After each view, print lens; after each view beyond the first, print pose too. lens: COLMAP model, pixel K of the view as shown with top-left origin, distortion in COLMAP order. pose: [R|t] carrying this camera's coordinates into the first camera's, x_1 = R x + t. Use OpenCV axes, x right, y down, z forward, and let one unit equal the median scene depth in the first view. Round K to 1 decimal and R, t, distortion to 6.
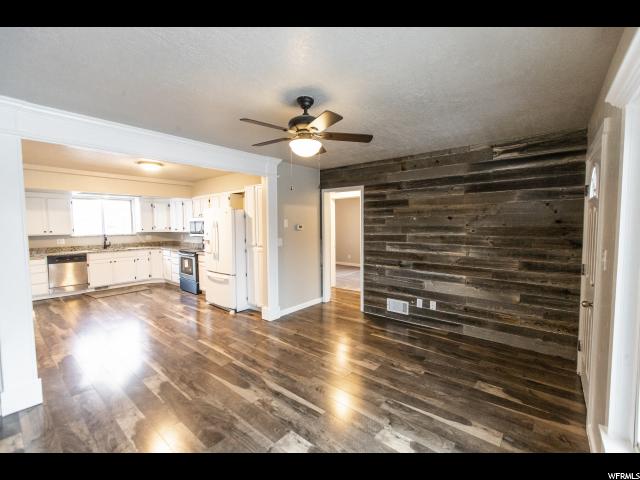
lens RADIAL K [[283.0, 0, 321.4], [0, 283.0, 238.4], [0, 0, 1]] dist [0.004247, -0.000934]
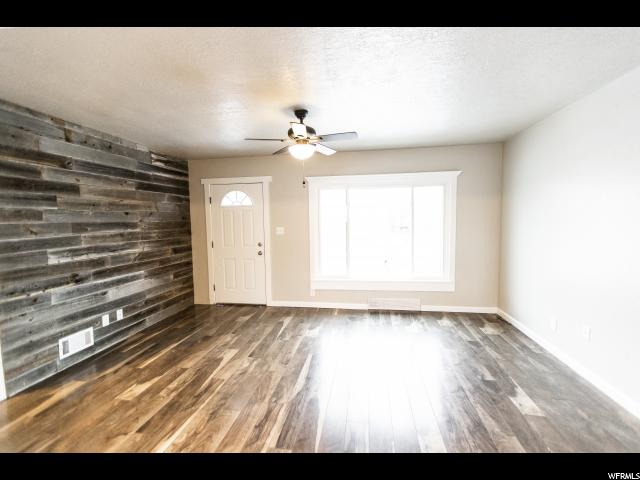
lens RADIAL K [[283.0, 0, 319.7], [0, 283.0, 238.3], [0, 0, 1]] dist [0.004247, -0.000934]
pose [[-0.506065, -0.044460, 0.861349, -0.579396], [0.065821, 0.993767, 0.089967, -0.027851], [-0.859980, 0.102224, -0.499984, 0.793919]]
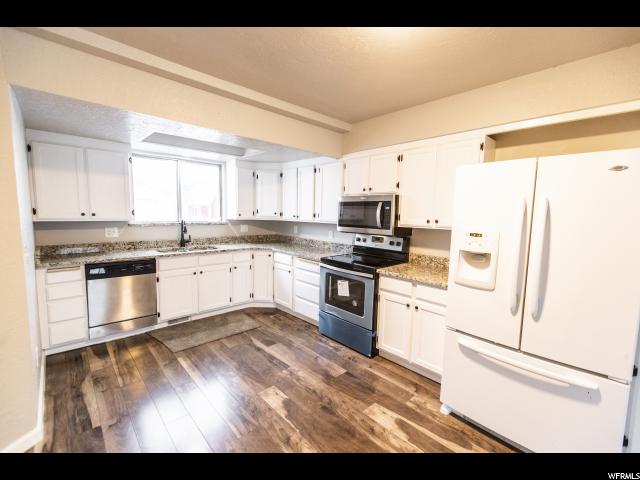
lens RADIAL K [[283.0, 0, 320.1], [0, 283.0, 237.6], [0, 0, 1]] dist [0.004247, -0.000934]
pose [[0.991880, 0.040846, -0.120440, -0.632780], [-0.036208, 0.998525, 0.040451, -0.022640], [0.121915, -0.035762, 0.991896, 0.705876]]
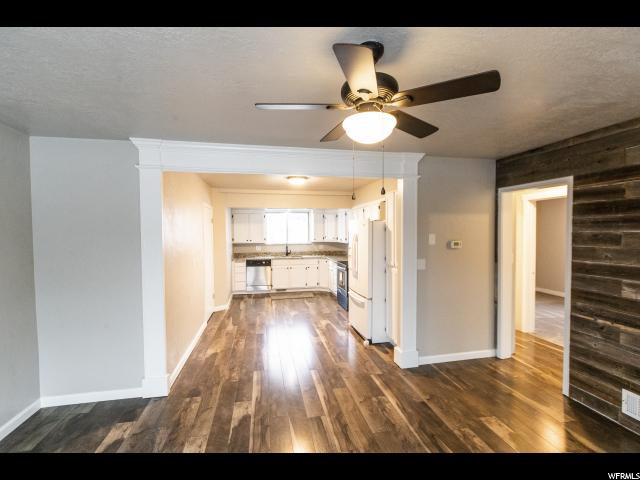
lens RADIAL K [[296.3, 0, 321.1], [0, 296.3, 238.9], [0, 0, 1]] dist [-0.000217, -0.001304]
pose [[0.782465, 0.021113, -0.622337, 0.130664], [-0.034149, 0.999376, -0.009031, -0.038128], [0.621758, 0.028319, 0.782697, 0.225766]]
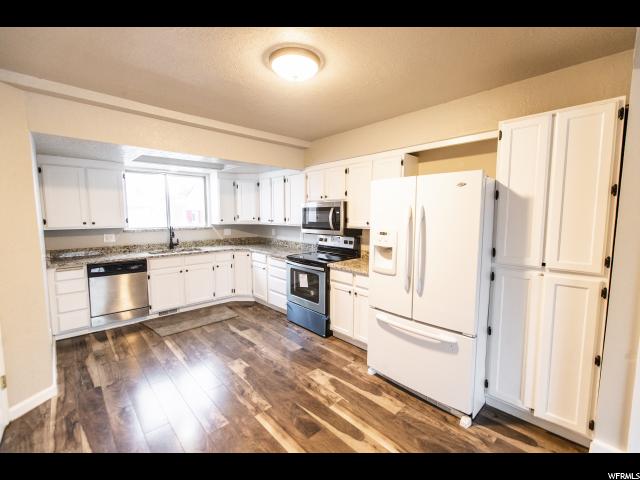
lens RADIAL K [[283.0, 0, 320.1], [0, 283.0, 237.9], [0, 0, 1]] dist [0.004247, -0.000934]
pose [[0.991929, 0.019447, -0.125293, -0.510995], [-0.015212, 0.999283, 0.034669, -0.026585], [0.125877, -0.032483, 0.991514, 0.592485]]
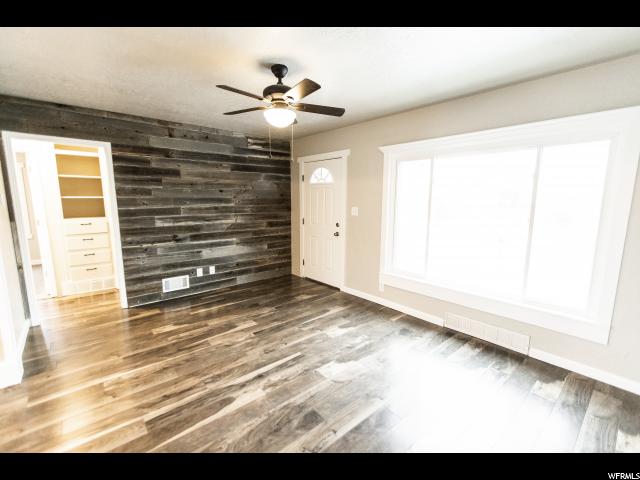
lens RADIAL K [[283.0, 0, 321.1], [0, 283.0, 238.1], [0, 0, 1]] dist [0.004247, -0.000934]
pose [[0.161994, -0.134828, 0.977538, -0.542741], [0.047627, 0.990536, 0.128728, -0.008937], [-0.985642, 0.025704, 0.166882, 0.350538]]
